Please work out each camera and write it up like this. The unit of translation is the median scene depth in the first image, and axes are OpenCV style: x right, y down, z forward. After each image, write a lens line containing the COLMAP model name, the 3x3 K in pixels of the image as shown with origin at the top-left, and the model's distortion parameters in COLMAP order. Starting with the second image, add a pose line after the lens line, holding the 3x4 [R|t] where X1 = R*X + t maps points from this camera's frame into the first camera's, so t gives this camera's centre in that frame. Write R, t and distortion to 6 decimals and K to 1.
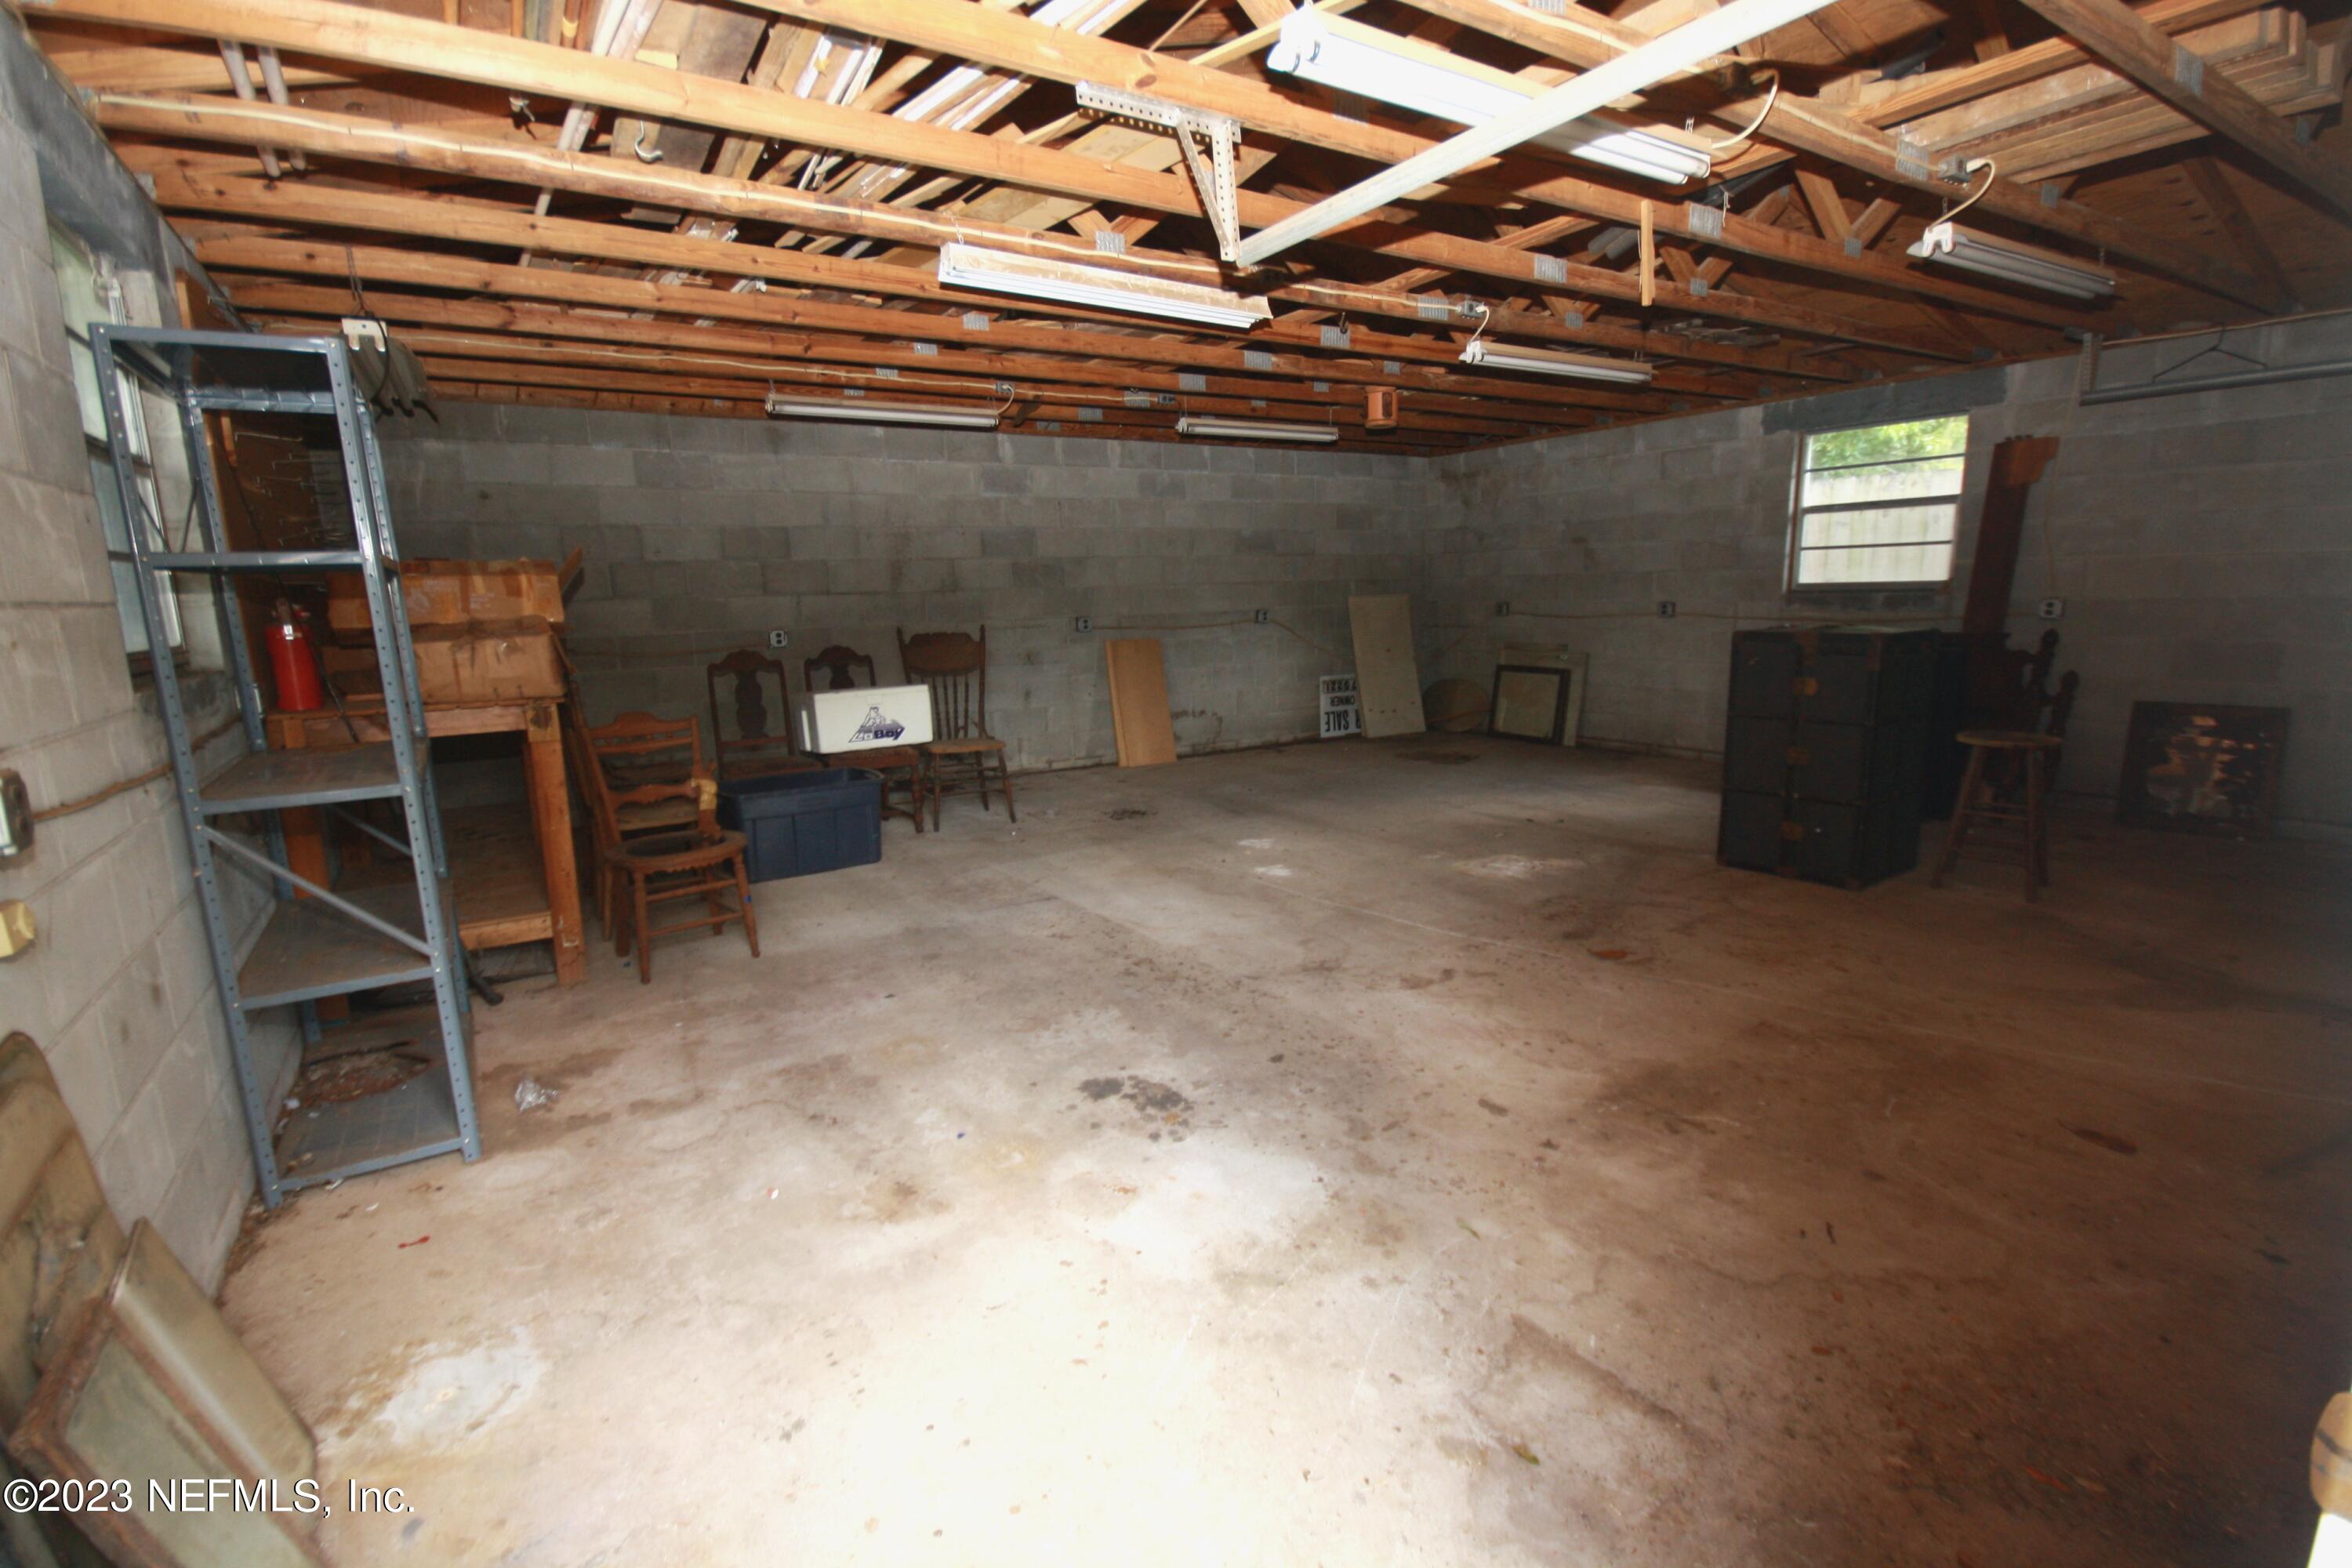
lens RADIAL K [[1117.1, 0, 1182.9], [0, 1117.1, 791.7], [0, 0, 1]] dist [-0.000833, -0.008128]
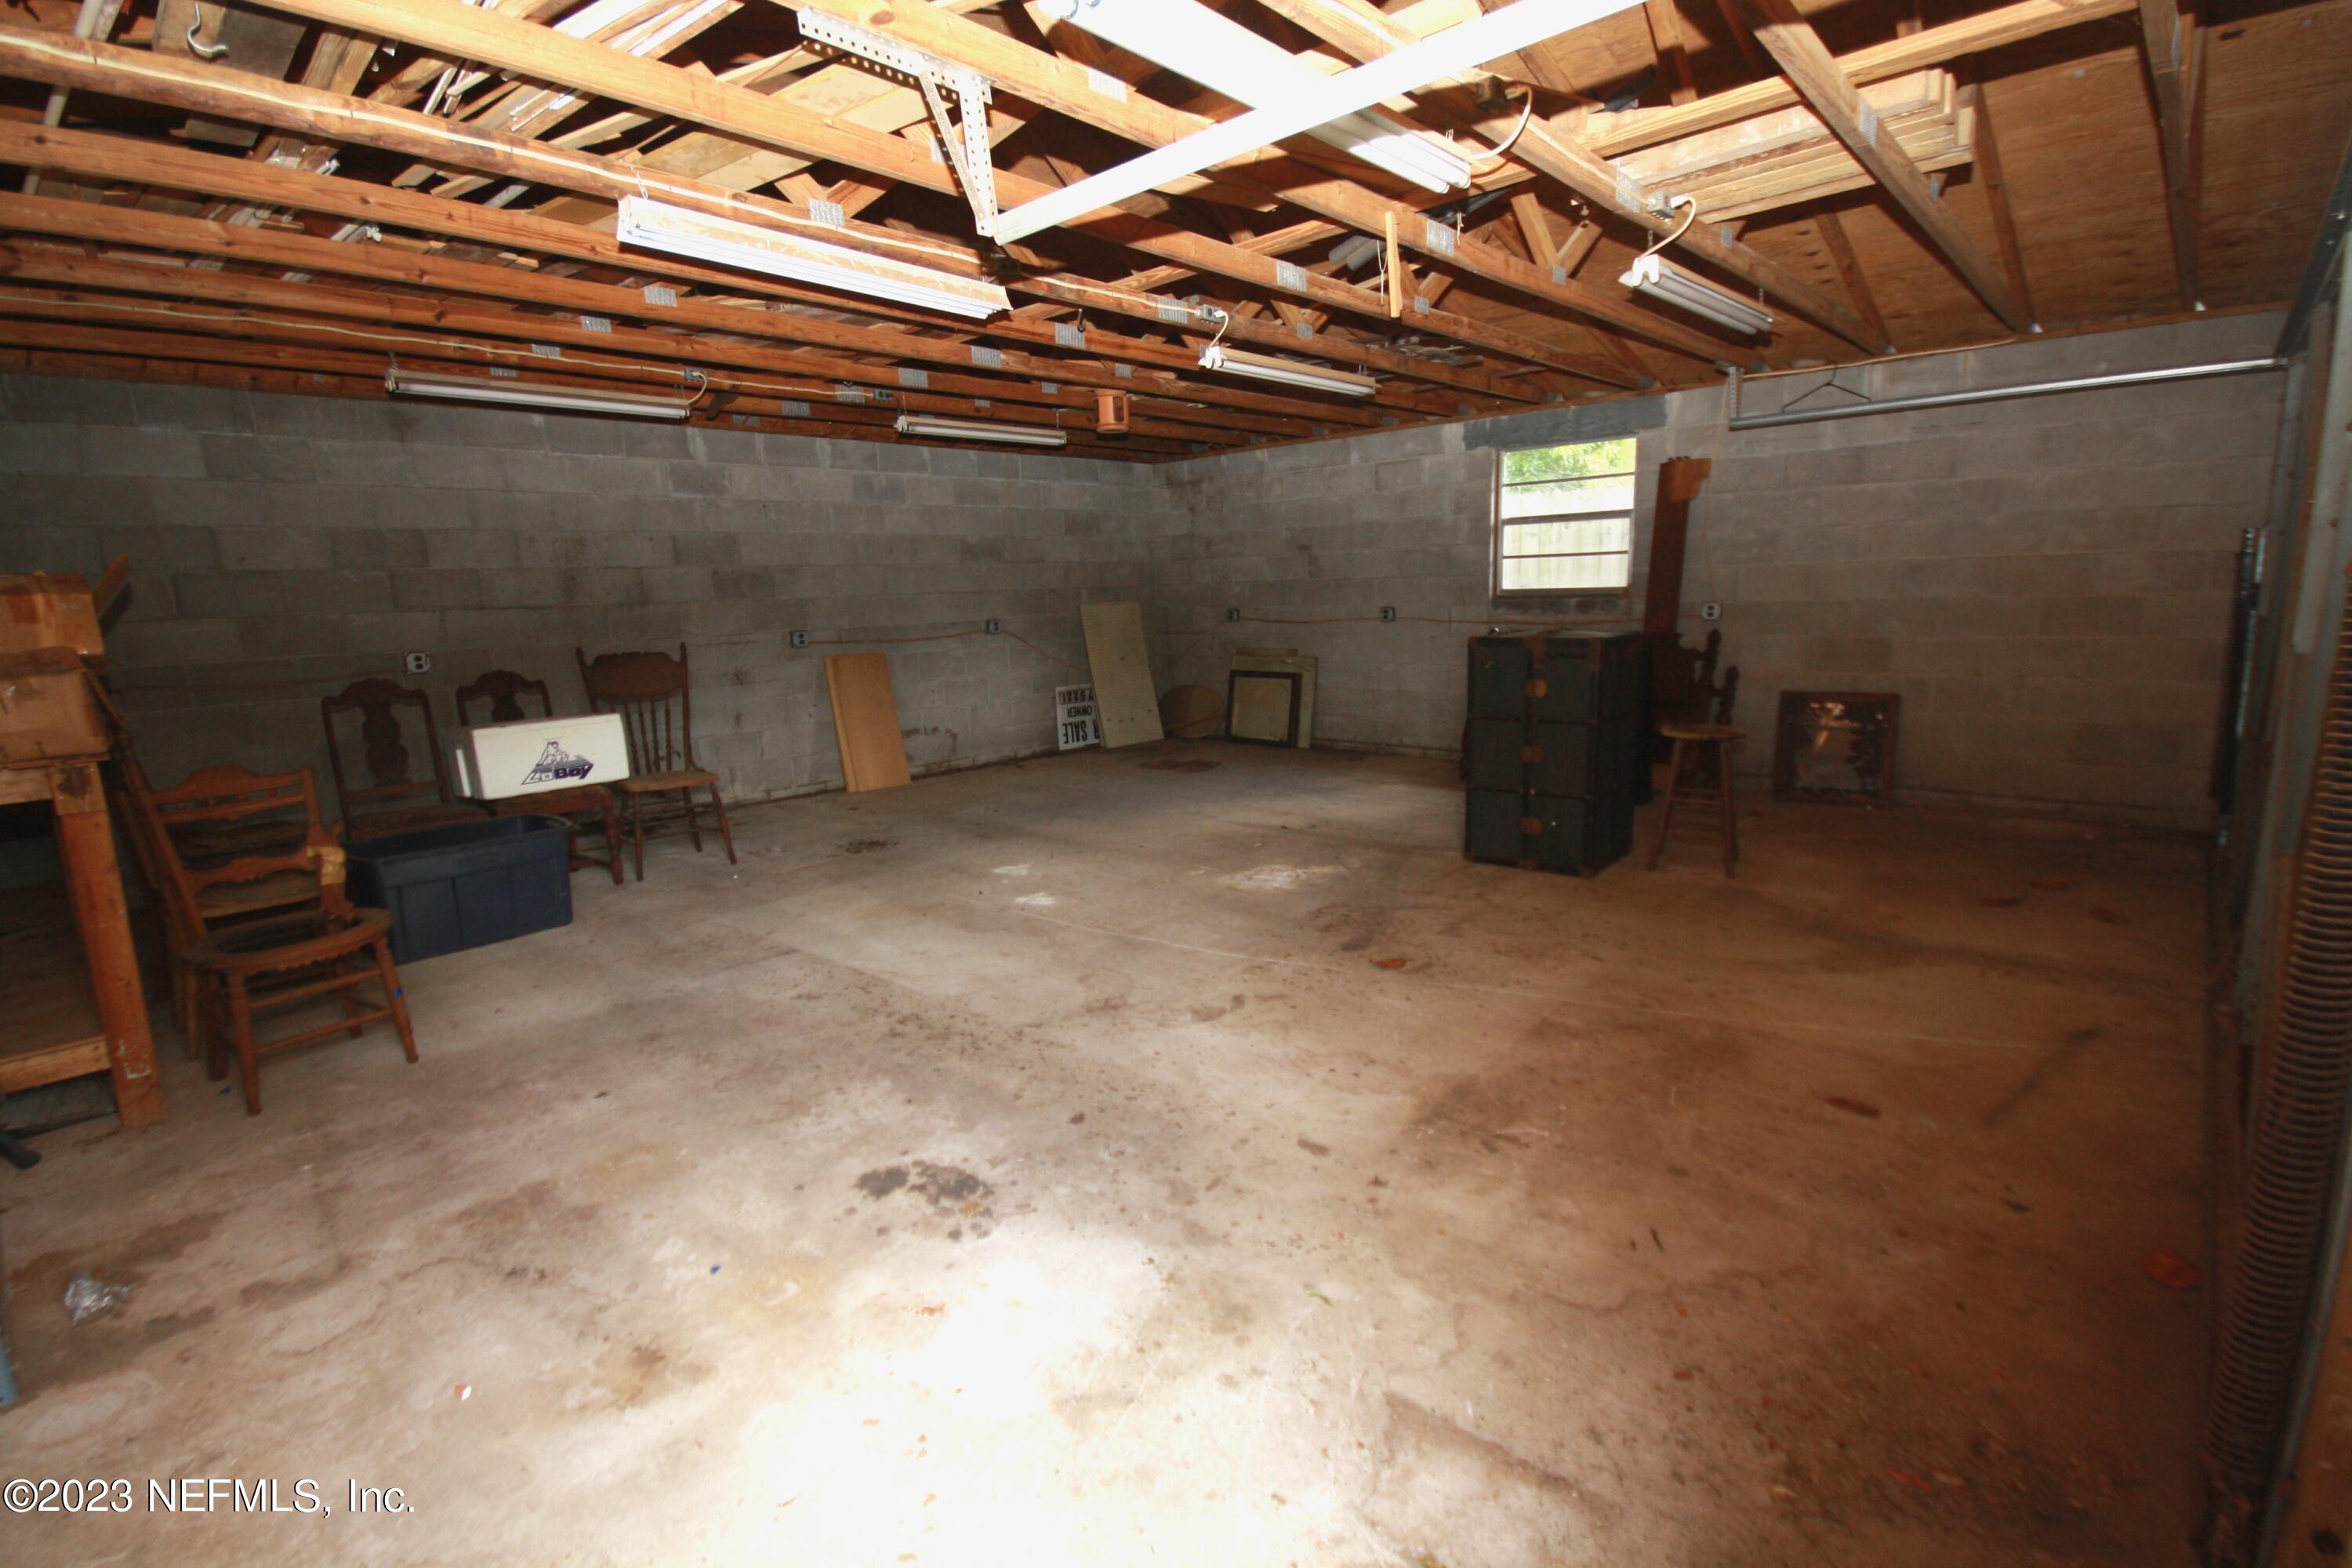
lens RADIAL K [[1089.3, 0, 1177.6], [0, 1089.3, 785.0], [0, 0, 1]] dist [0.011257, -0.015566]
pose [[0.964366, -0.052241, 0.259361, -0.046547], [0.053353, 0.998572, 0.002754, -0.026842], [-0.259135, 0.011182, 0.965776, 0.100149]]
